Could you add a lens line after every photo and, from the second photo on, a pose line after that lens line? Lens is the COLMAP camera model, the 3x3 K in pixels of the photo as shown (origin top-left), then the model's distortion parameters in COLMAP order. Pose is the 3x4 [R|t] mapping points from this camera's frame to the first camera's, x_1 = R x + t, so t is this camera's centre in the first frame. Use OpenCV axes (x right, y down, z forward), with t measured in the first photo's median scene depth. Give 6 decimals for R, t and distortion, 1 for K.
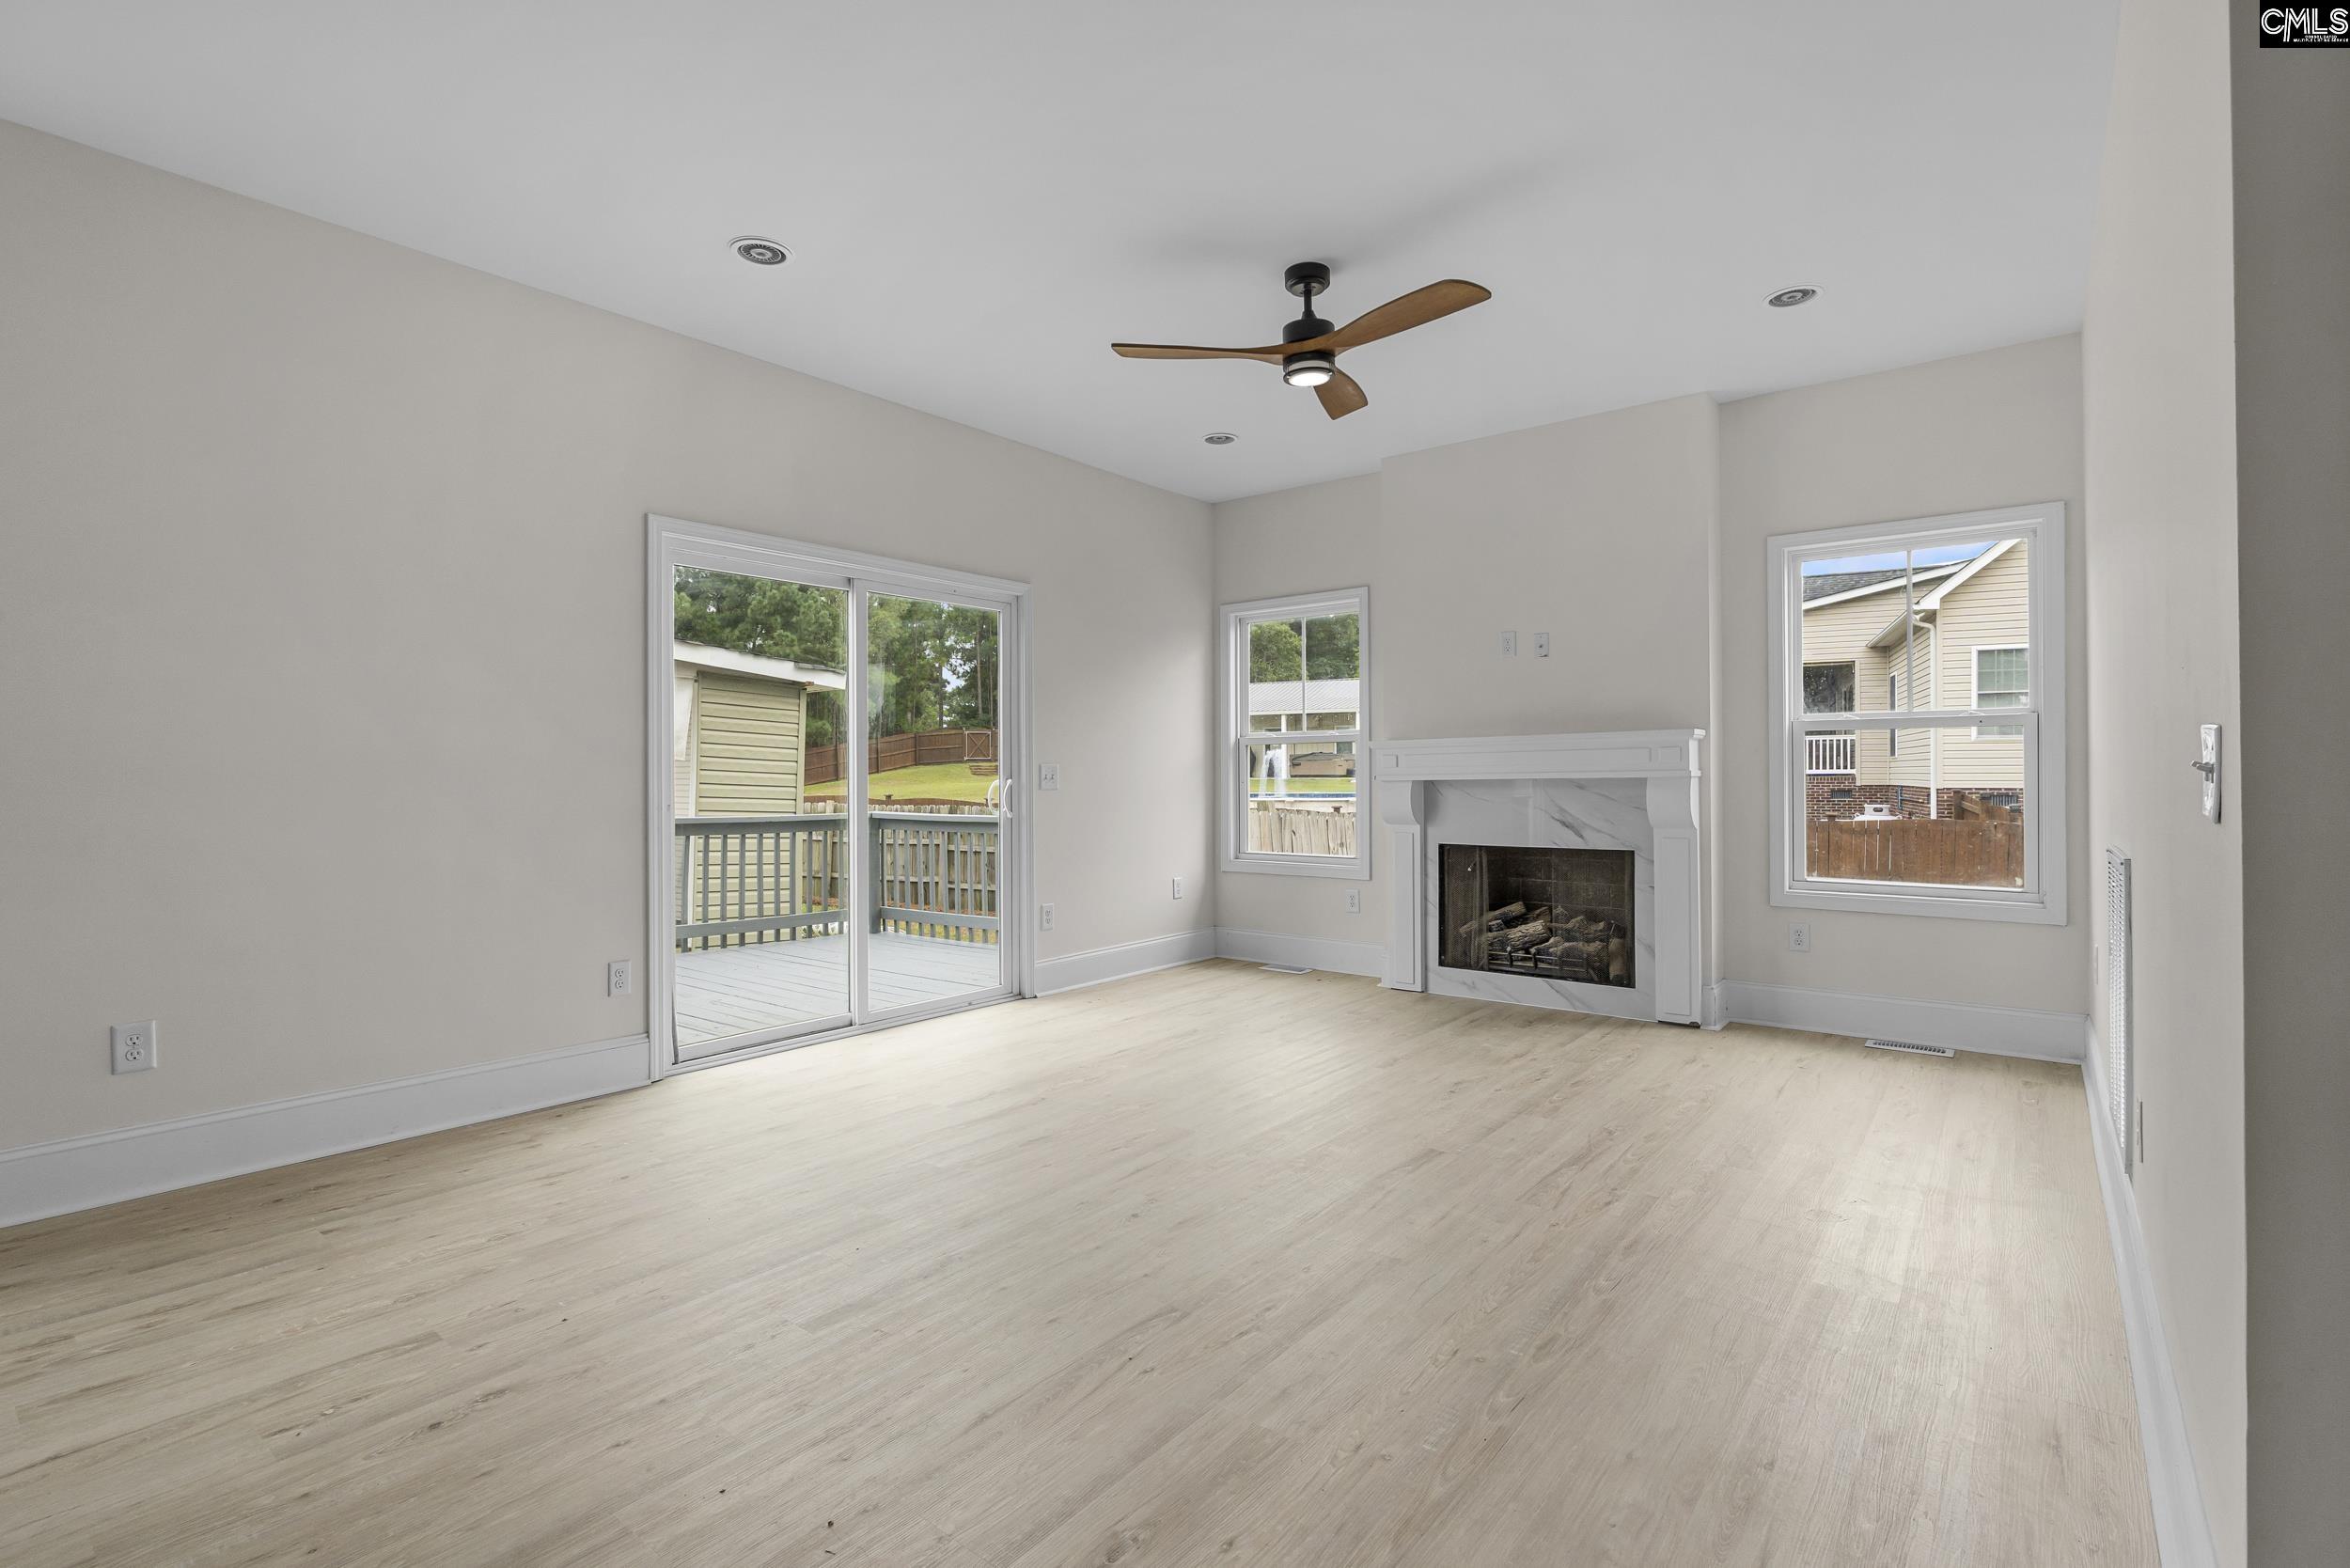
lens RADIAL K [[1080.1, 0, 1171.4], [0, 1080.1, 779.7], [0, 0, 1]] dist [-0.000590, -0.003459]
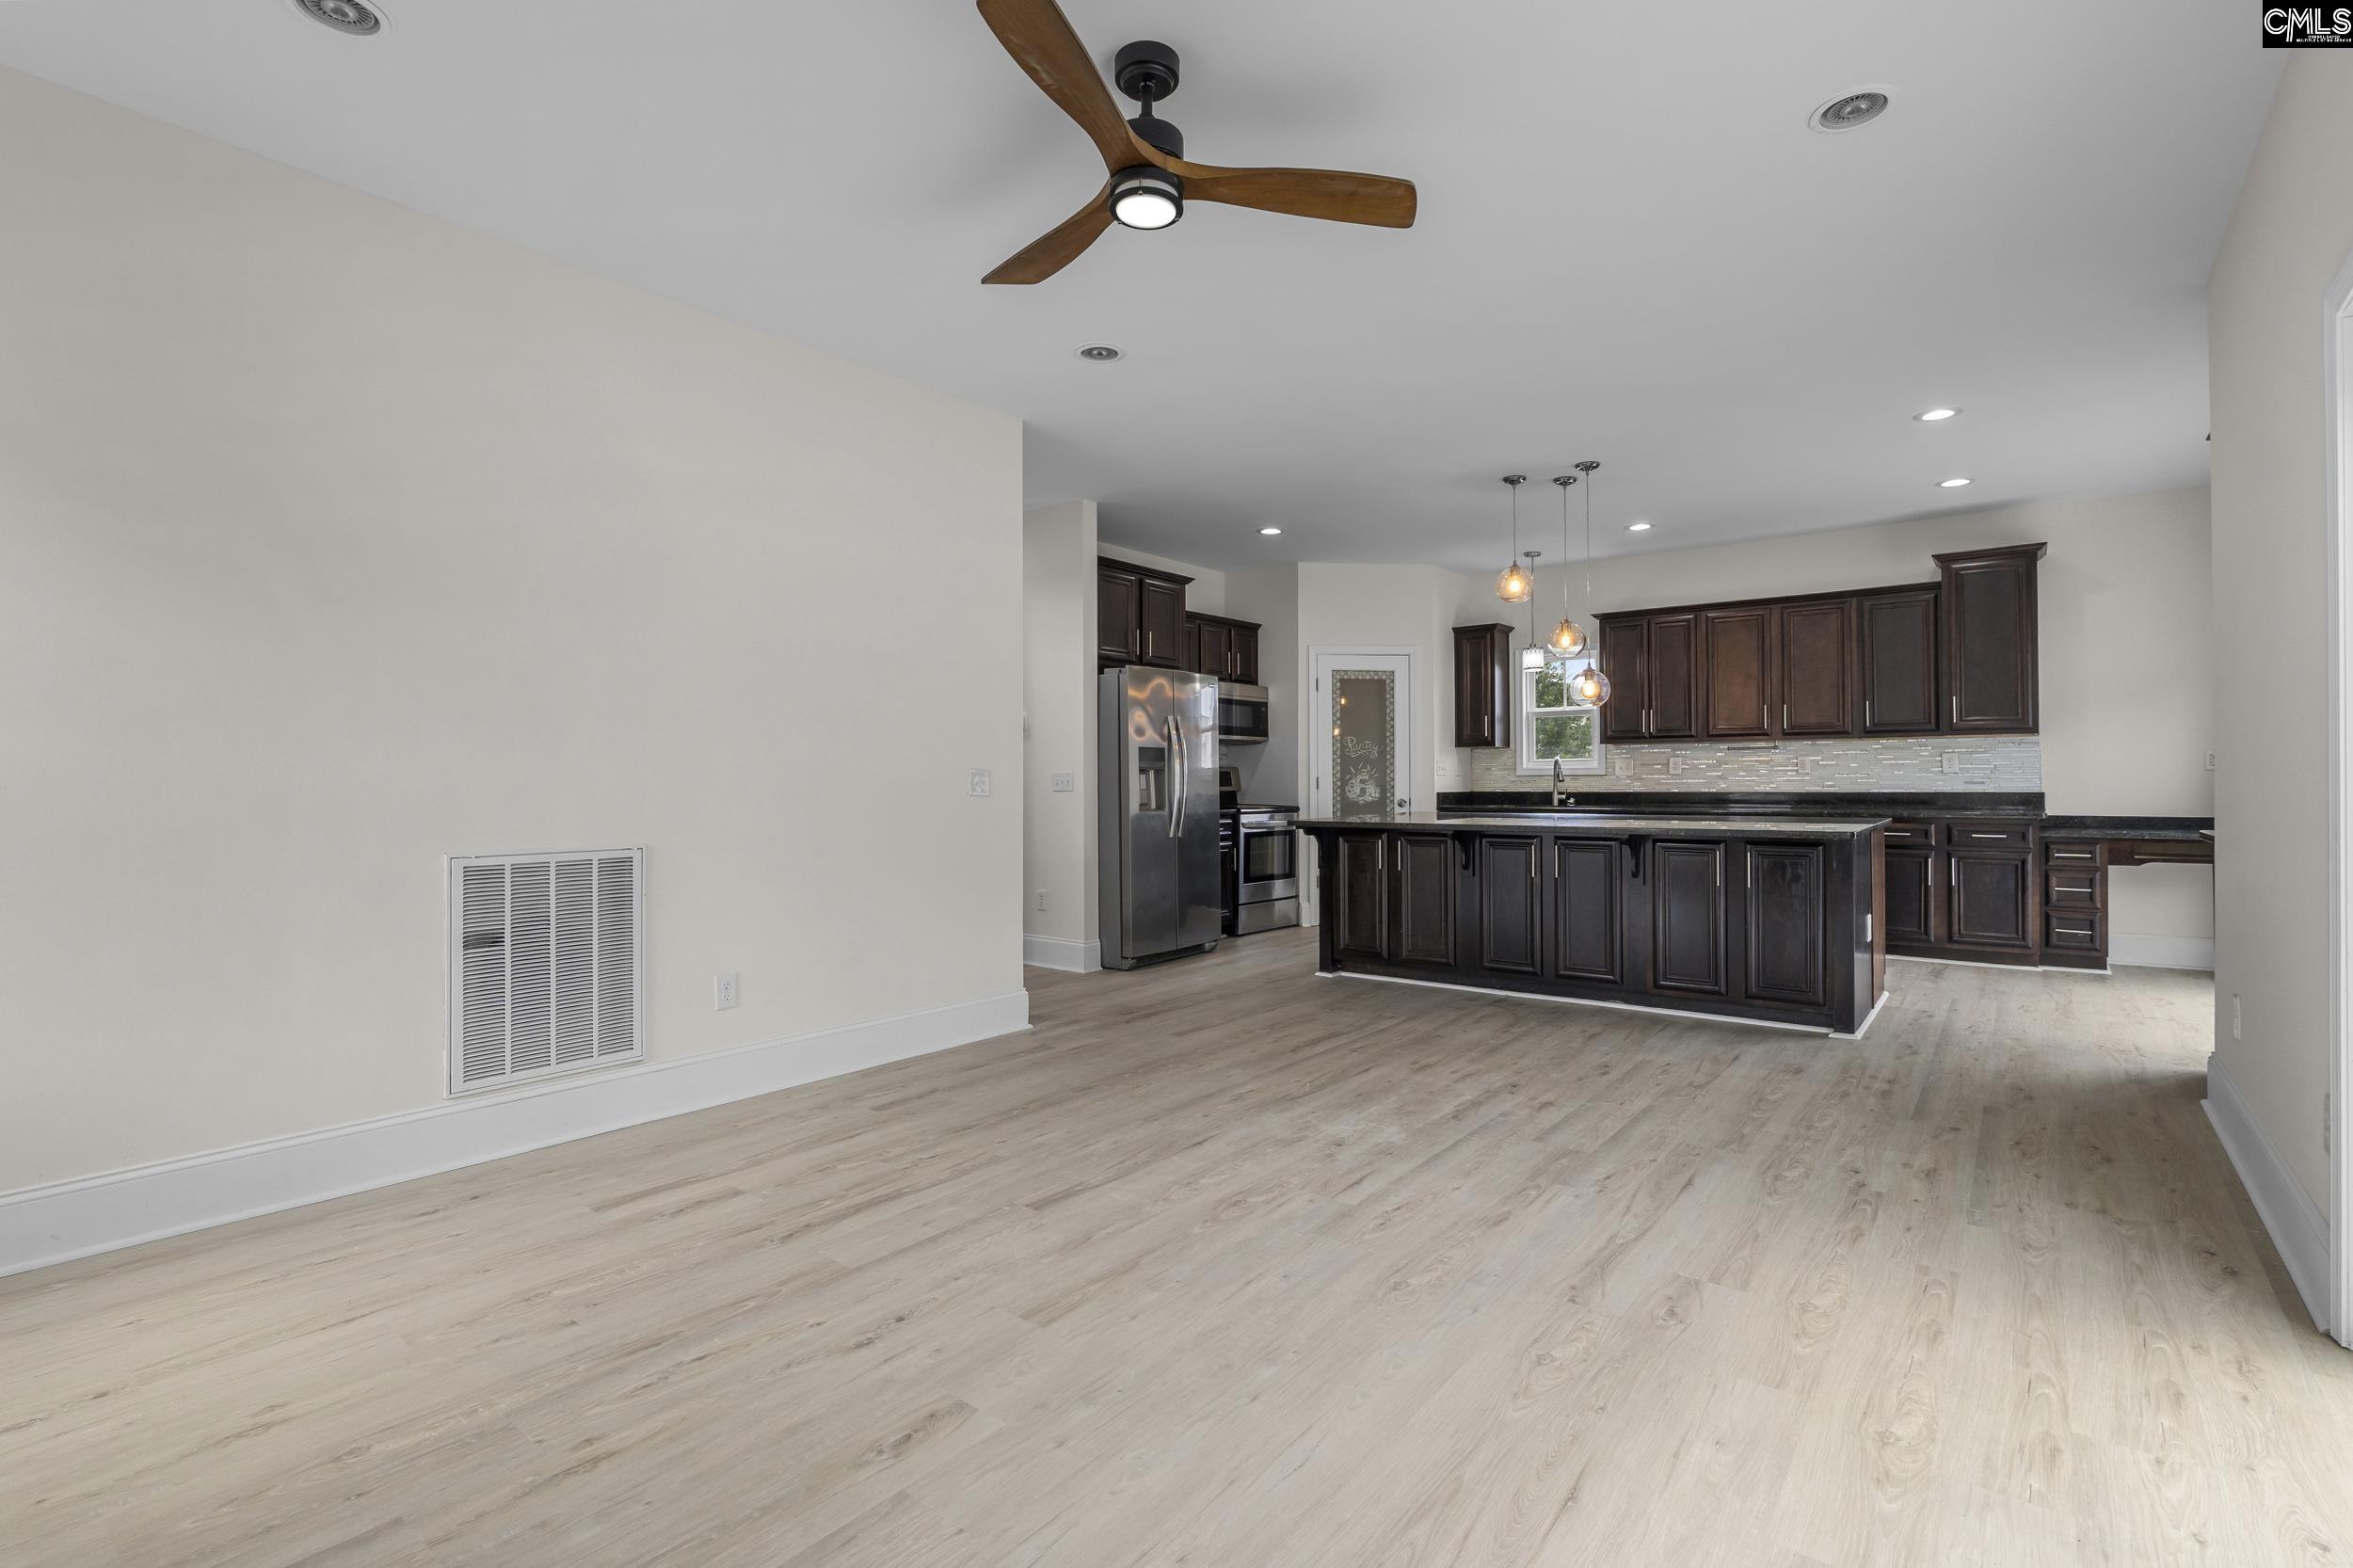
lens RADIAL K [[1081.5, 0, 1173.7], [0, 1081.5, 772.3], [0, 0, 1]] dist [-0.000590, -0.003459]
pose [[-0.999971, 0.006569, -0.003791, 0.128870], [0.006585, 0.999970, -0.004174, -0.008375], [0.003764, -0.004199, -0.999984, 1.856440]]
